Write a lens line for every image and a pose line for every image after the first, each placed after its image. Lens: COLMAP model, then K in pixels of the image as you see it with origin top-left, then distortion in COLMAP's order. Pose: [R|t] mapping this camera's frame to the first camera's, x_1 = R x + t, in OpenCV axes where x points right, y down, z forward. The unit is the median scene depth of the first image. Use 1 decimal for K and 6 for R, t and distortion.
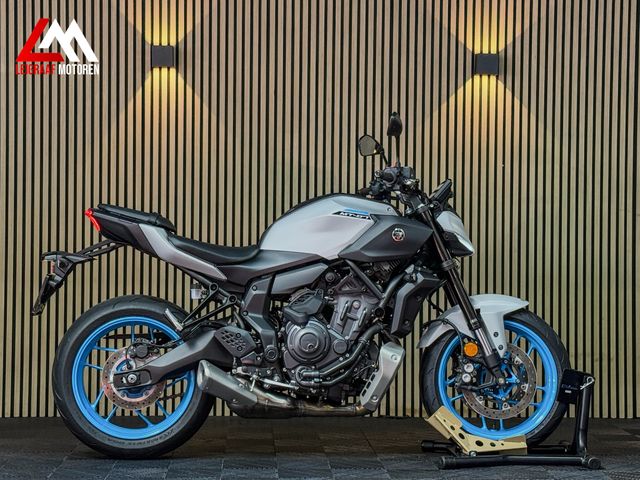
lens RADIAL K [[1417.2, 0, 320.0], [0, 1417.2, 240.0], [0, 0, 1]] dist [0.119614, 0.266663]
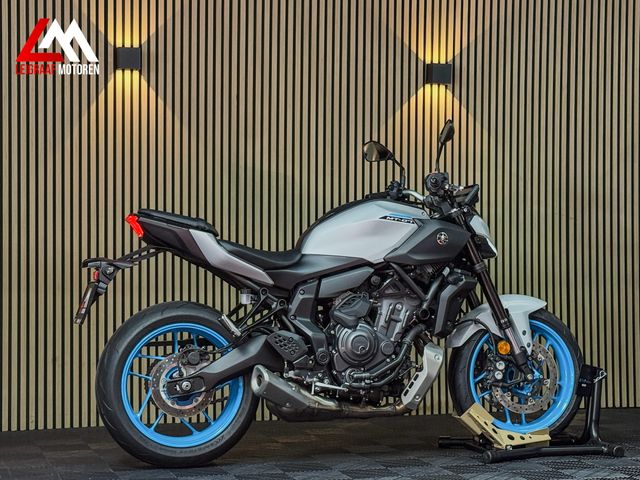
lens RADIAL K [[1417.2, 0, 320.0], [0, 1417.2, 240.0], [0, 0, 1]] dist [0.119614, 0.266663]
pose [[0.970466, -0.006966, 0.241137, -0.274110], [0.007569, 0.999970, -0.001575, -0.001518], [-0.241119, 0.003353, 0.970490, 0.018417]]
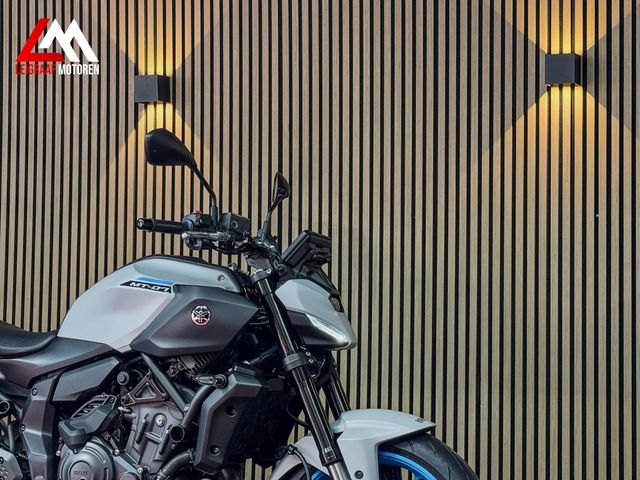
lens RADIAL K [[1417.2, 0, 320.0], [0, 1417.2, 240.0], [0, 0, 1]] dist [0.119614, 0.266663]
pose [[0.908138, -0.021746, -0.418105, 0.373970], [-0.003290, 0.998249, -0.059066, 0.000134], [0.418657, 0.055016, 0.906476, 0.413517]]
